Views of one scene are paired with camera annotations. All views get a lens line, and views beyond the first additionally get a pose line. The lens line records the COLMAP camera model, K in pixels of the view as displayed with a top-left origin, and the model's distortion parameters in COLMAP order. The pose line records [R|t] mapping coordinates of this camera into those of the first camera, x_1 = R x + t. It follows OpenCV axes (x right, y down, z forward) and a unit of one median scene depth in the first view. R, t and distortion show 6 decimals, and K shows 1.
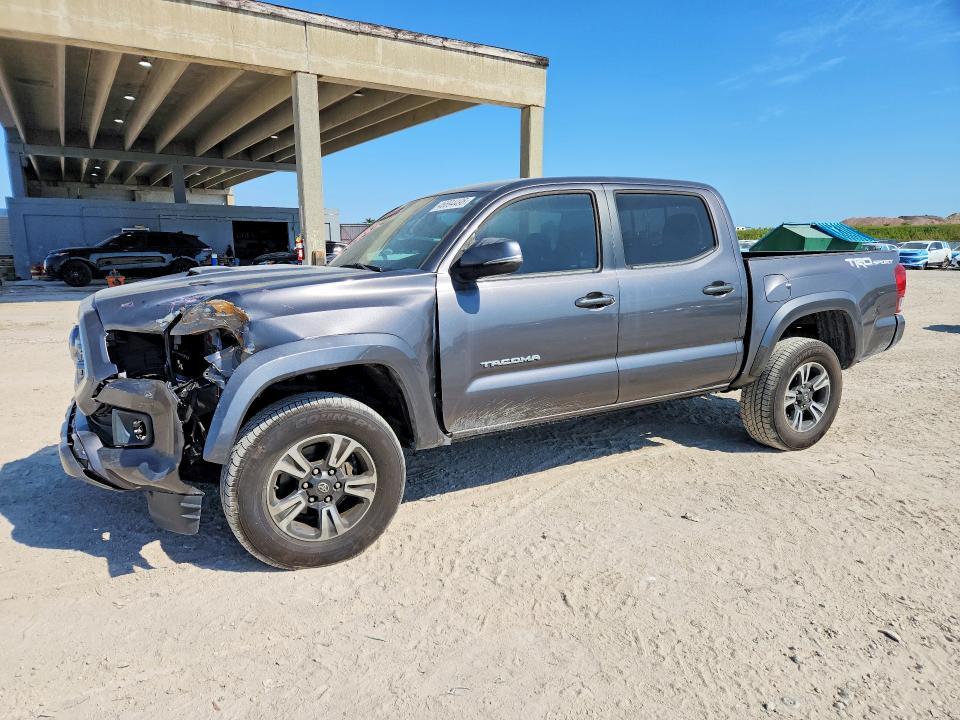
lens RADIAL K [[651.8, 0, 480.5], [0, 651.8, 357.6], [0, 0, 1]] dist [0.031768, -0.005245]
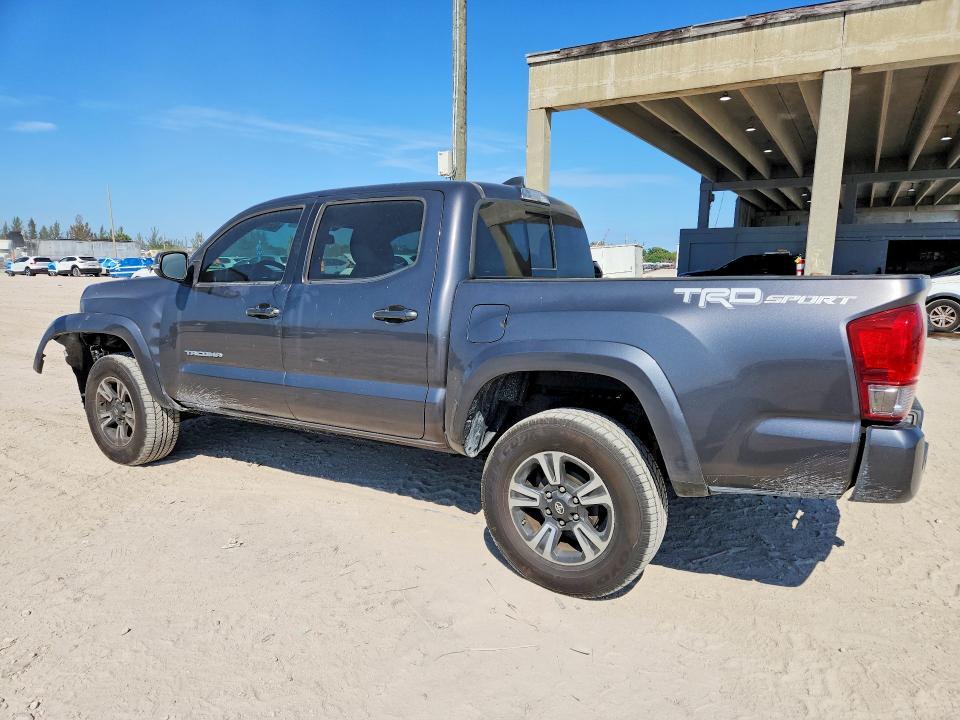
lens RADIAL K [[651.8, 0, 480.6], [0, 651.8, 358.3], [0, 0, 1]] dist [0.031768, -0.005245]
pose [[0.469542, 0.128814, -0.873463, 0.366093], [-0.159083, 0.985452, 0.059812, -0.038301], [0.868460, 0.110869, 0.483203, 0.233887]]
